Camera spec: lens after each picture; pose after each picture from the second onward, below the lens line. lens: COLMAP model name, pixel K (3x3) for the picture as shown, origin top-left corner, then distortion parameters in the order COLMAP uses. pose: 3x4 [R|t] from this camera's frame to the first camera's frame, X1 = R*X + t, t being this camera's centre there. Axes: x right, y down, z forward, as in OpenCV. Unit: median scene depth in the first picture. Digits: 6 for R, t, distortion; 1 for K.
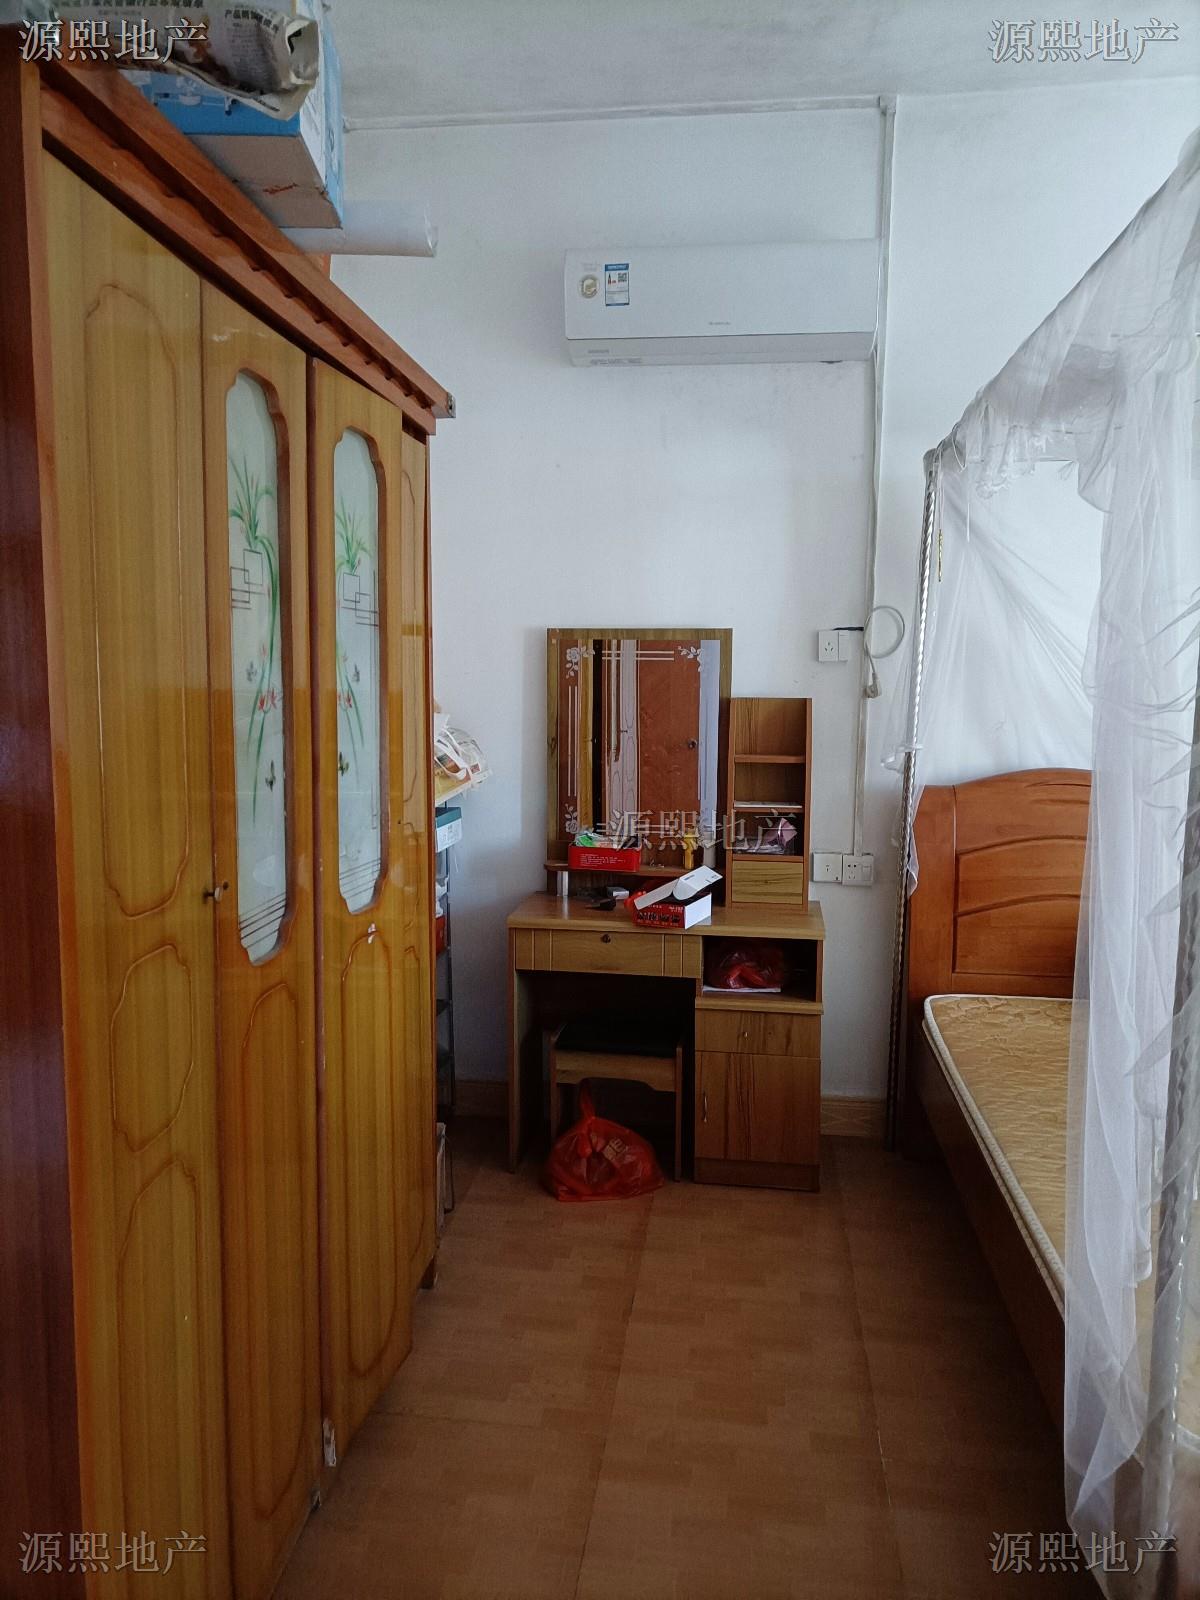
lens RADIAL K [[1180.0, 0, 601.4], [0, 1180.0, 798.6], [0, 0, 1]] dist [0.025023, -0.027843]
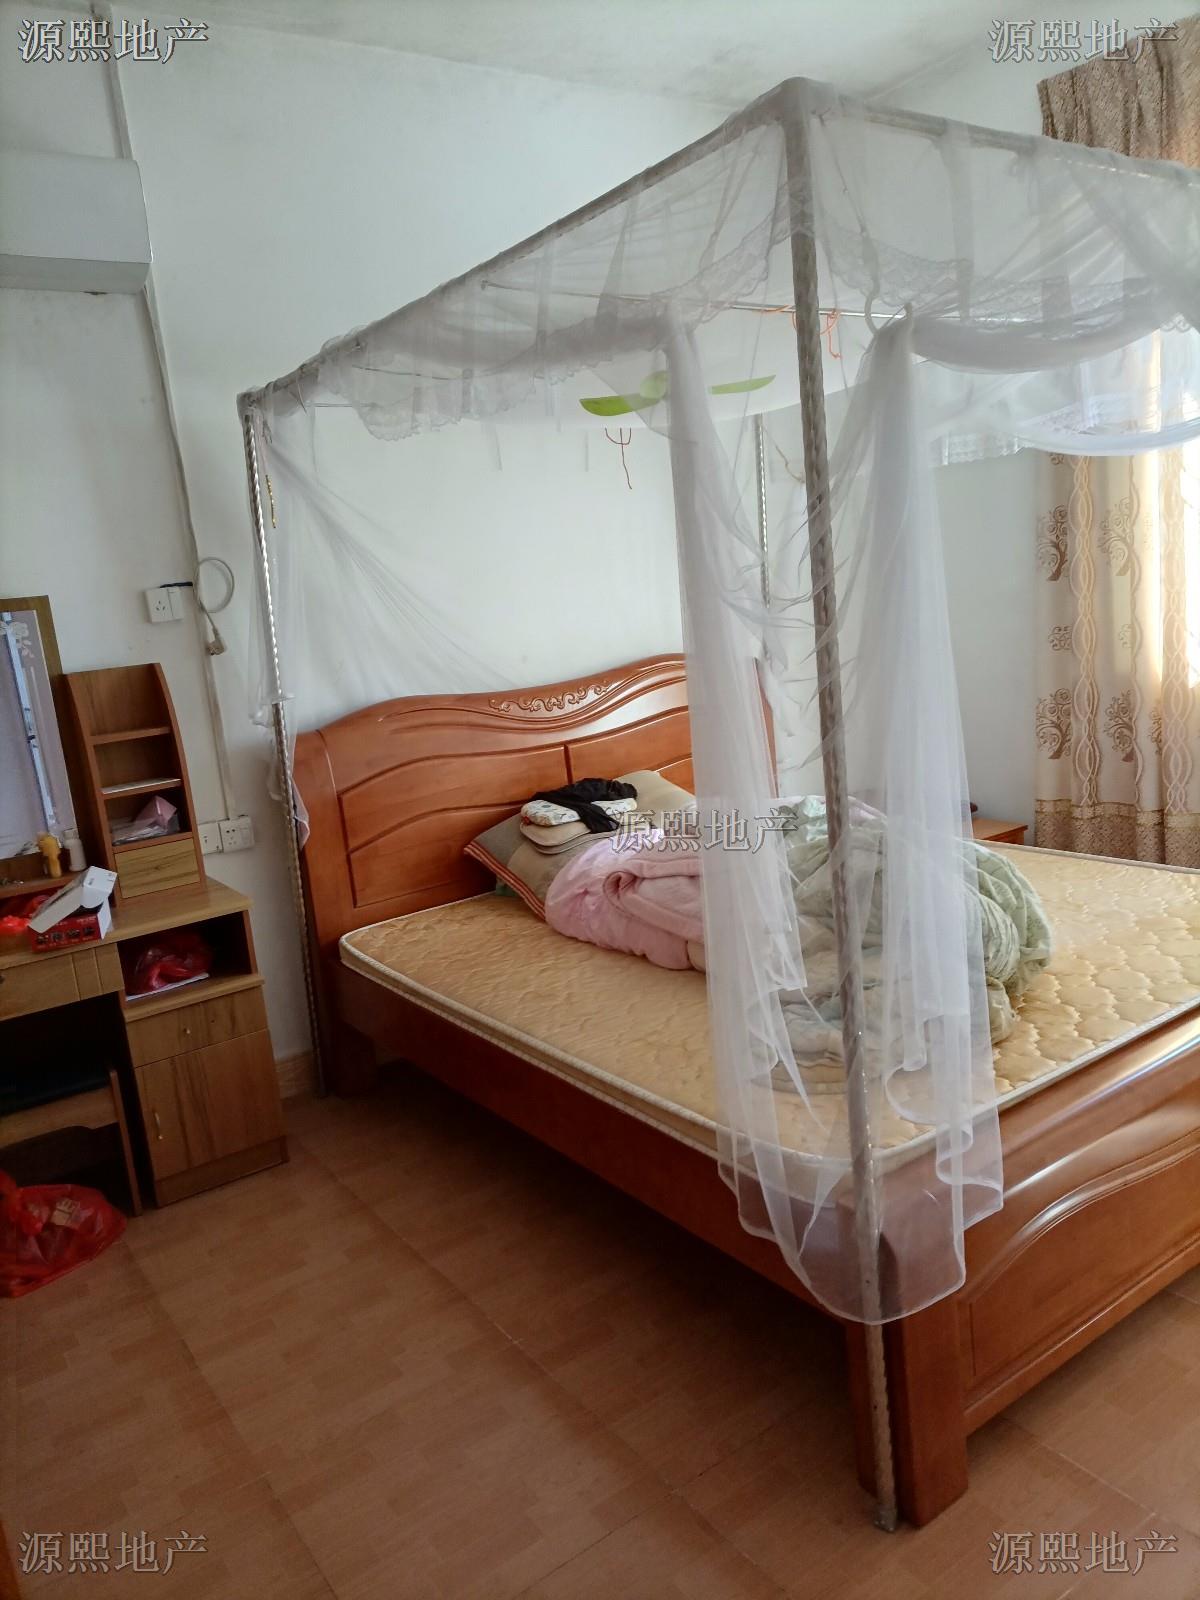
lens RADIAL K [[1180.0, 0, 608.6], [0, 1180.0, 801.1], [0, 0, 1]] dist [0.025023, -0.027843]
pose [[0.717369, -0.209298, 0.664512, -0.214721], [0.178872, 0.977167, 0.114673, -0.023499], [-0.673339, 0.036600, 0.738427, 0.083976]]
